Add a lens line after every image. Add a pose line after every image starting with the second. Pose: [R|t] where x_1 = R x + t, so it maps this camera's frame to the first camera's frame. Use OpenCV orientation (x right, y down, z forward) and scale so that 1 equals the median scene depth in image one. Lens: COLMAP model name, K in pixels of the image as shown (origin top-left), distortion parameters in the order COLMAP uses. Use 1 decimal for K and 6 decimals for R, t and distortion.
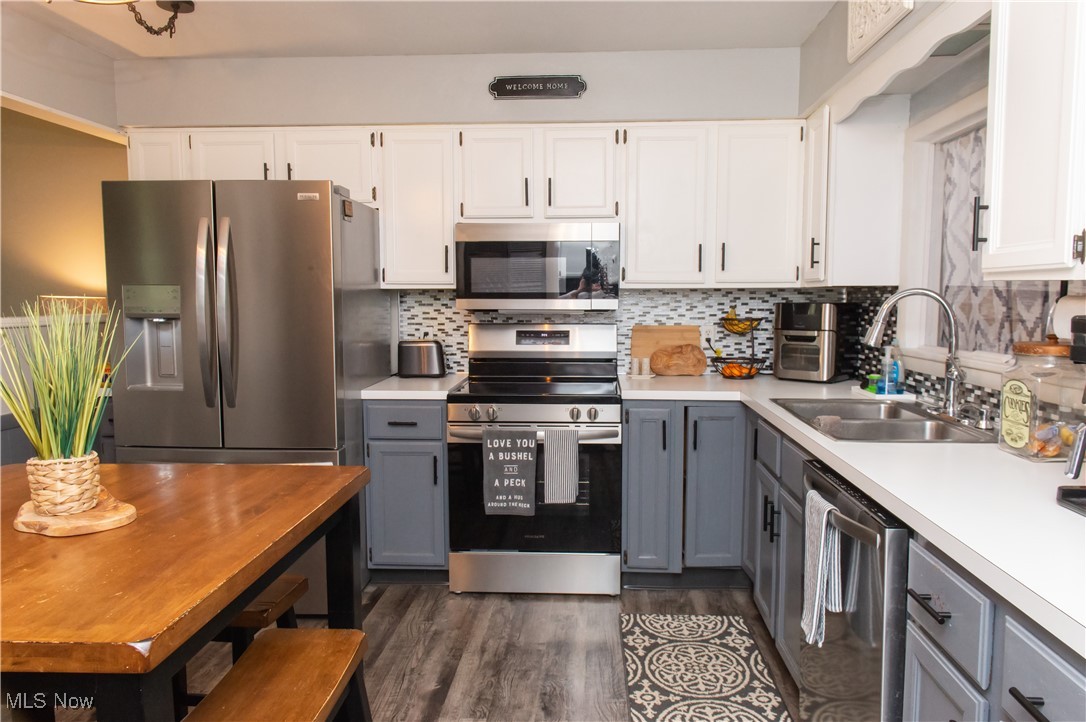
lens RADIAL K [[754.9, 0, 543.0], [0, 754.9, 361.0], [0, 0, 1]] dist [0.021321, -0.002172]
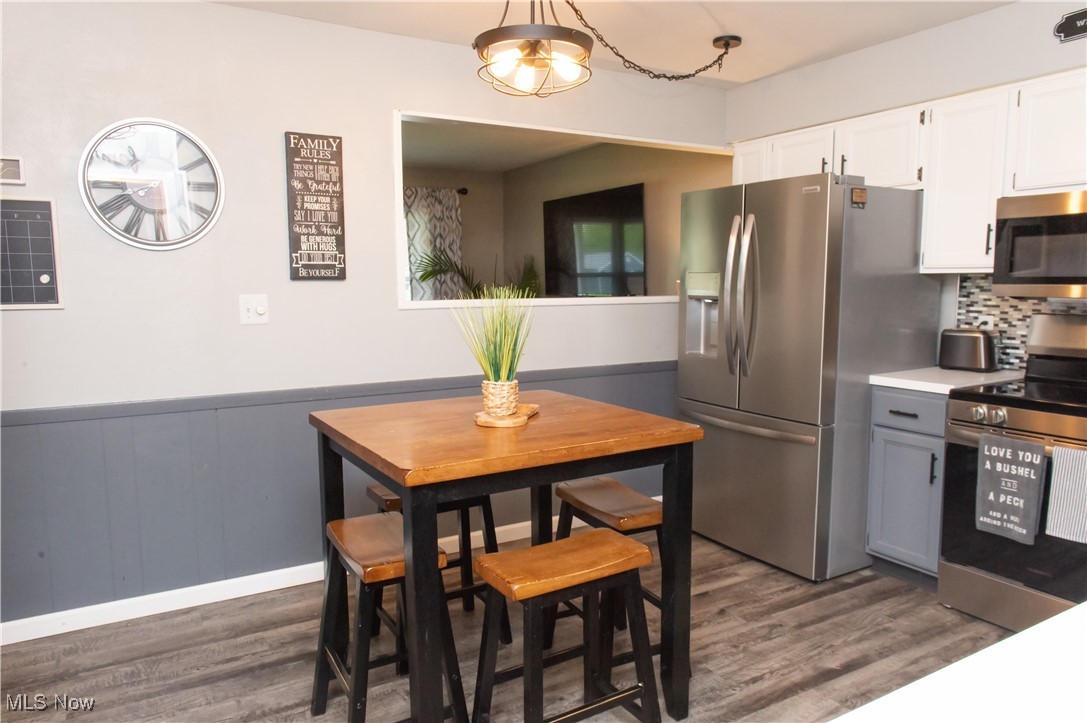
lens RADIAL K [[768.4, 0, 544.5], [0, 768.4, 362.9], [0, 0, 1]] dist [0.004842, 0.005339]
pose [[0.549537, 0.090555, -0.830547, 0.370116], [-0.069726, 0.995612, 0.062418, -0.011052], [0.832555, 0.023610, 0.553439, 0.073417]]
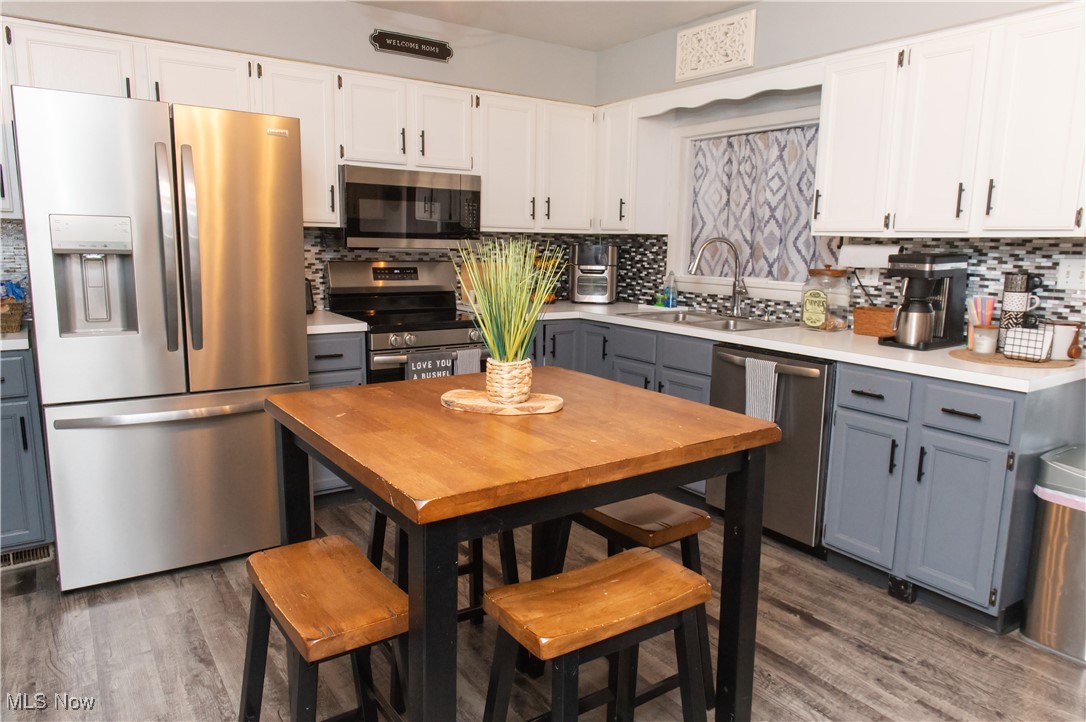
lens RADIAL K [[733.4, 0, 550.5], [0, 733.4, 366.1], [0, 0, 1]] dist [-0.002627, -0.002143]
pose [[0.784147, -0.088462, 0.614237, -0.573210], [0.034787, 0.994497, 0.098817, 0.006603], [-0.619599, -0.056120, 0.782910, 0.005495]]
